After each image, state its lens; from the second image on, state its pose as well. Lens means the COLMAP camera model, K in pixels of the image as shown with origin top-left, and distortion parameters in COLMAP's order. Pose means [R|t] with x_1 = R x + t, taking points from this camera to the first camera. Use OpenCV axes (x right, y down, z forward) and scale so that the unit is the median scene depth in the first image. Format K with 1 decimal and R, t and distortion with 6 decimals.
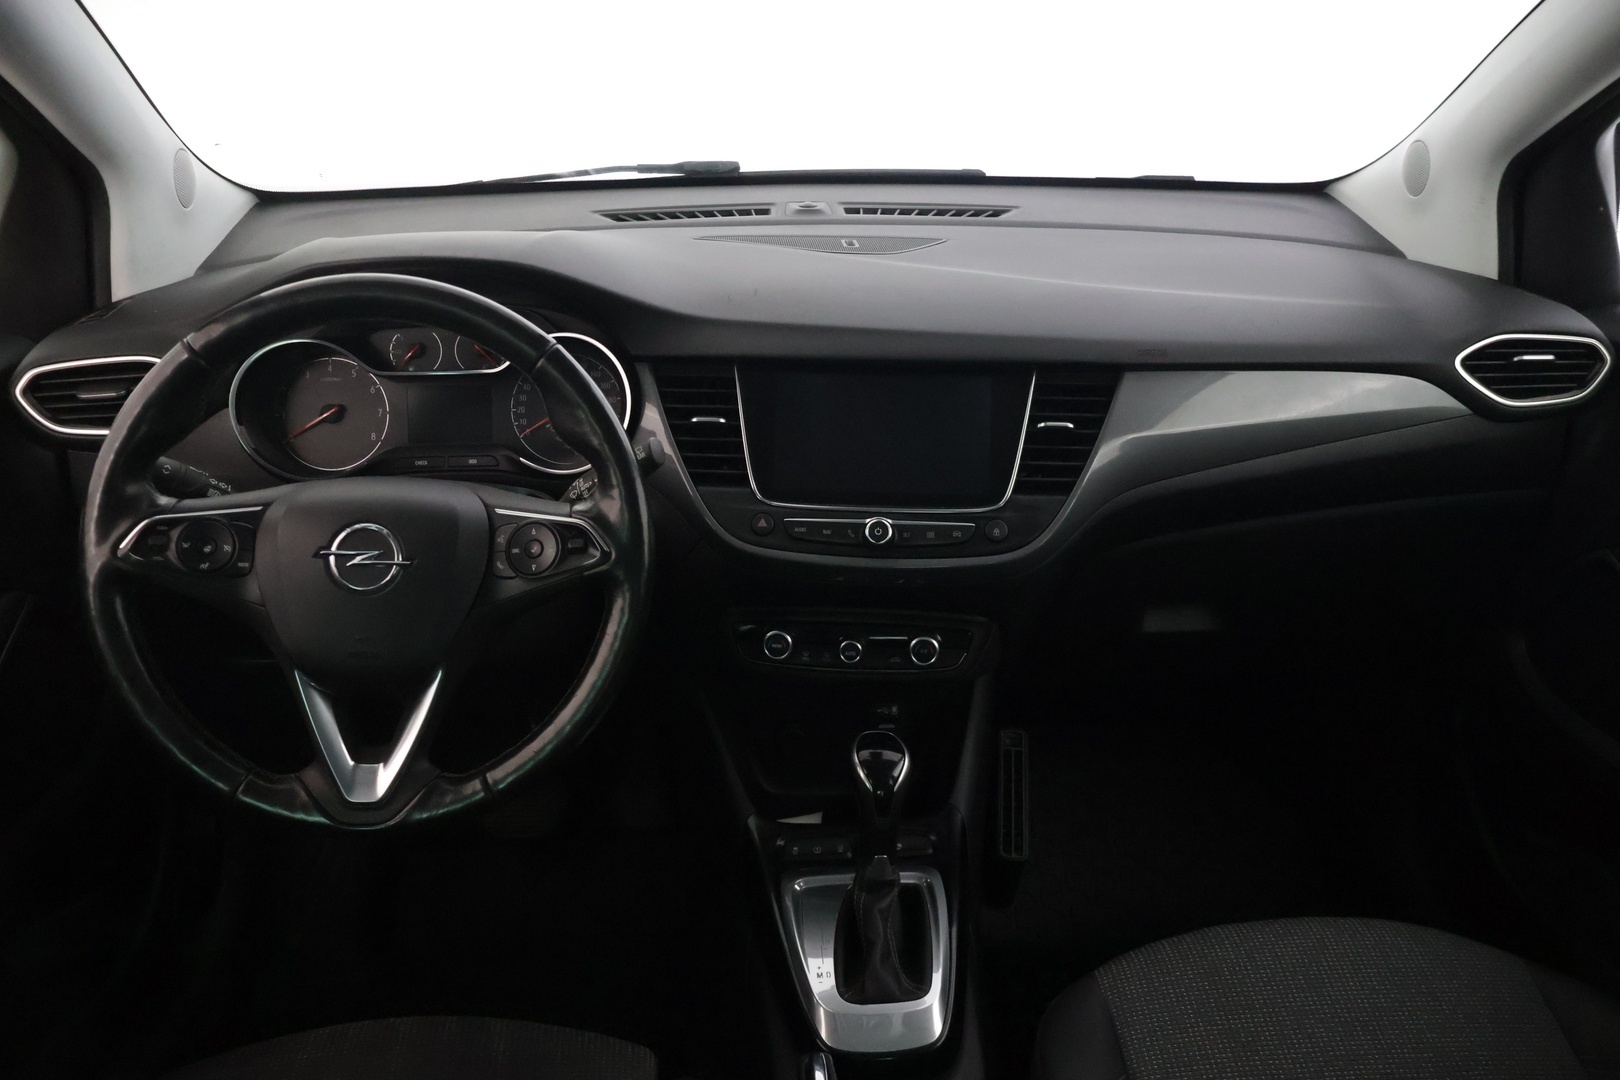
lens RADIAL K [[1395.1, 0, 808.0], [0, 1395.1, 542.2], [0, 0, 1]] dist [0.002624, 0.030847]
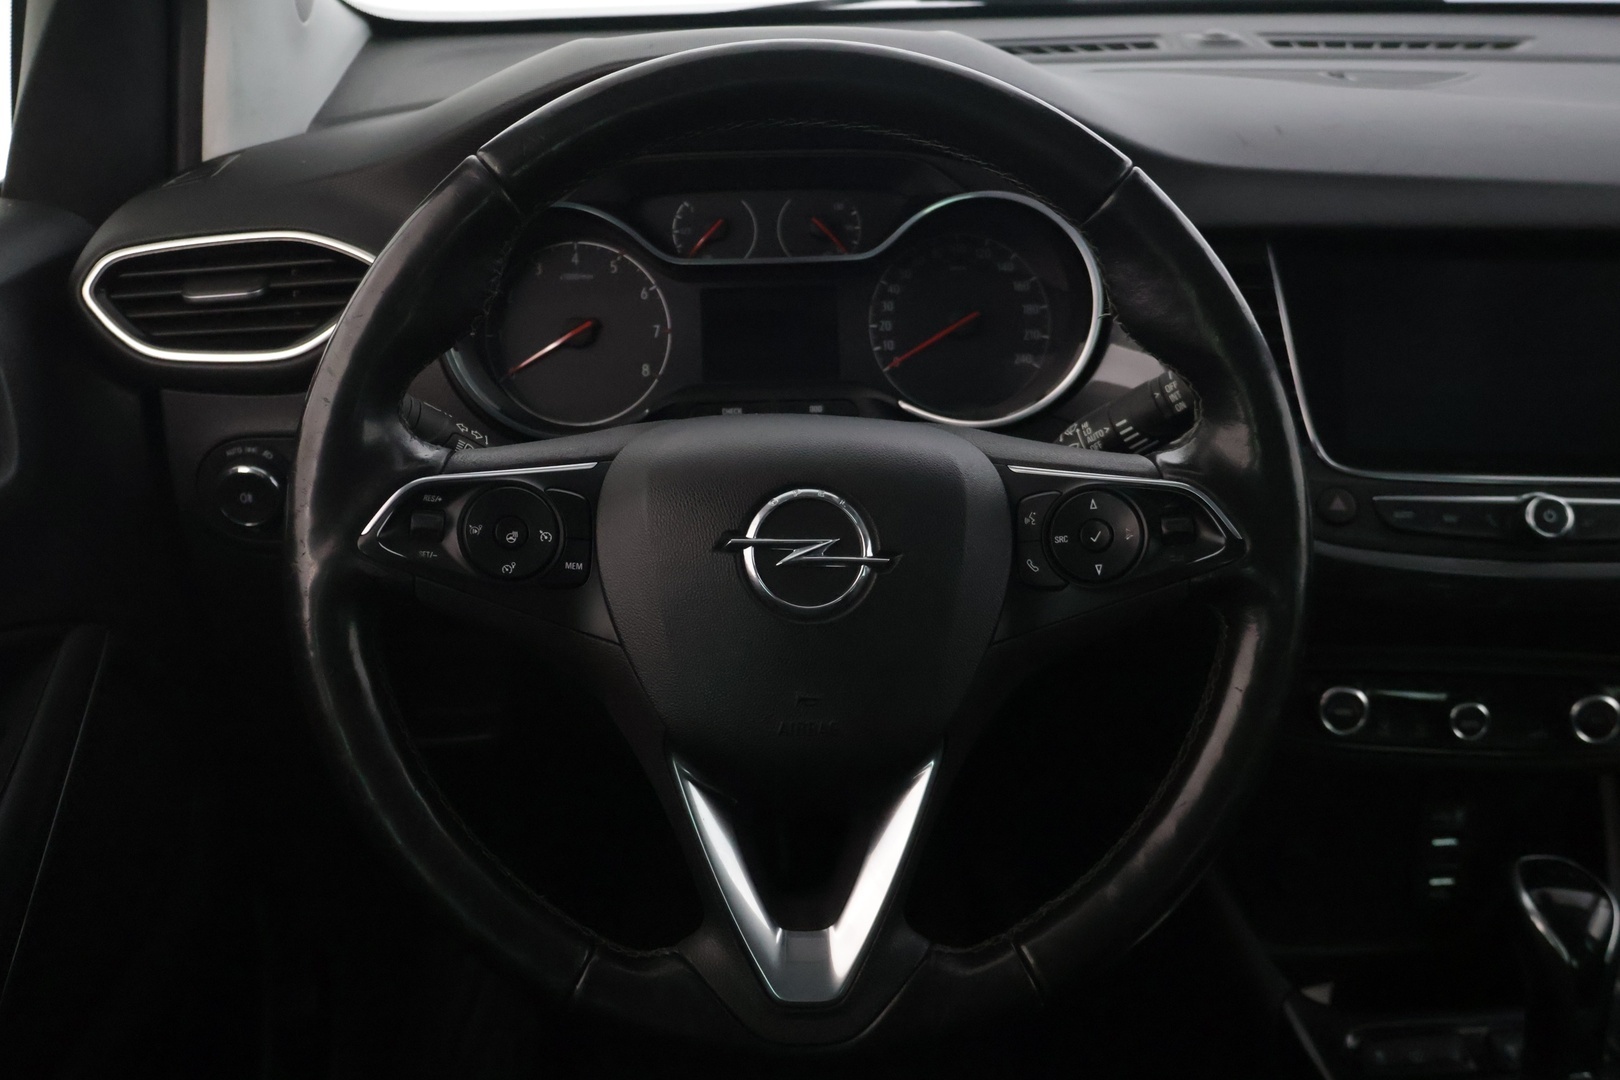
lens RADIAL K [[1749.3, 0, 810.9], [0, 1749.3, 538.5], [0, 0, 1]] dist [0.020591, 0.000000]
pose [[0.999985, -0.004641, -0.002854, -0.258509], [0.004561, 0.999611, -0.027511, 0.020649], [0.002980, 0.027497, 0.999617, 0.260259]]
